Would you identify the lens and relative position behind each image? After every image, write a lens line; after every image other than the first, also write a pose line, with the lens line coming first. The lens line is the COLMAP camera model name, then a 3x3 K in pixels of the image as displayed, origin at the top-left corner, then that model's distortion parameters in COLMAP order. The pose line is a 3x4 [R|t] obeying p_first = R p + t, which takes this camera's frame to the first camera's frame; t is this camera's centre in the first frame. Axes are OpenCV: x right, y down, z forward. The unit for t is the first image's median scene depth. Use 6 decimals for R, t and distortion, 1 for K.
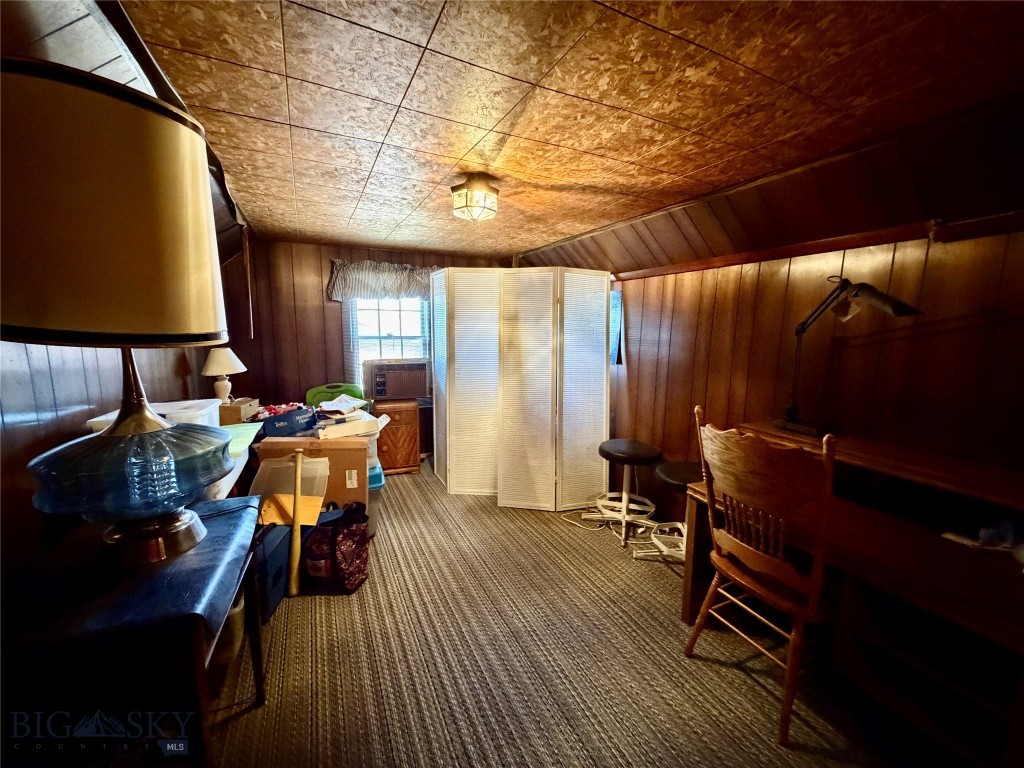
lens RADIAL K [[409.0, 0, 512.4], [0, 409.0, 385.7], [0, 0, 1]] dist [0.000219, 0.000040]
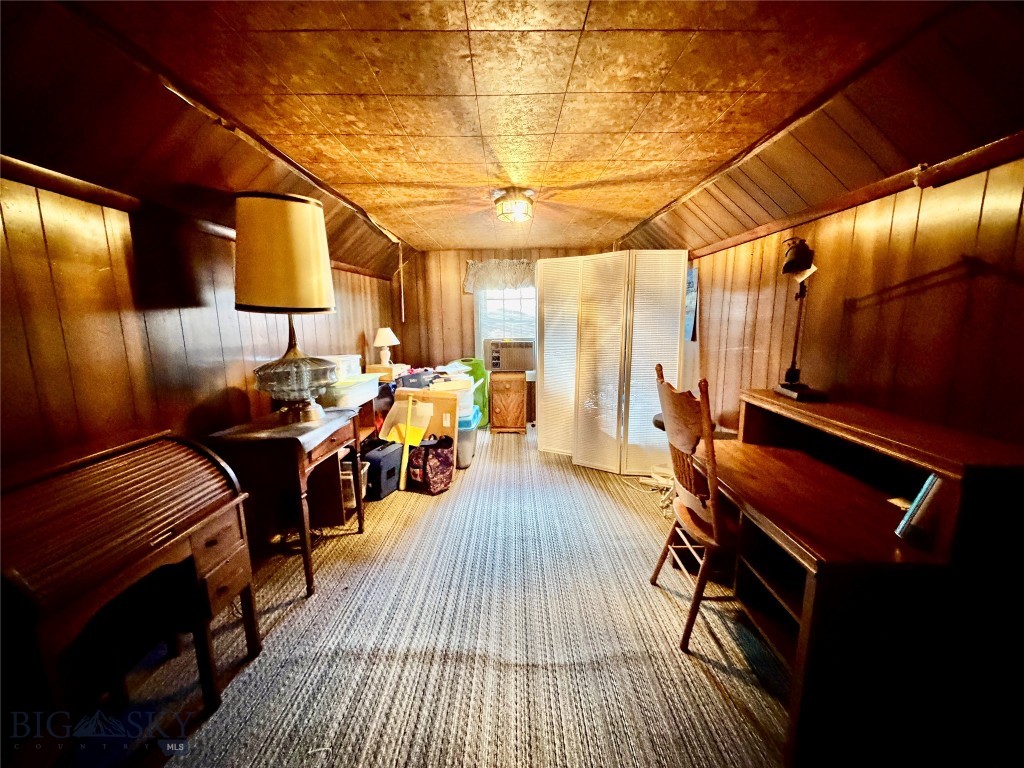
lens RADIAL K [[409.0, 0, 511.4], [0, 409.0, 385.0], [0, 0, 1]] dist [0.000219, 0.000040]
pose [[0.899222, 0.047127, -0.434947, 0.387516], [-0.040005, 0.998873, 0.025522, 0.063774], [0.435659, -0.005550, 0.900095, -0.143756]]
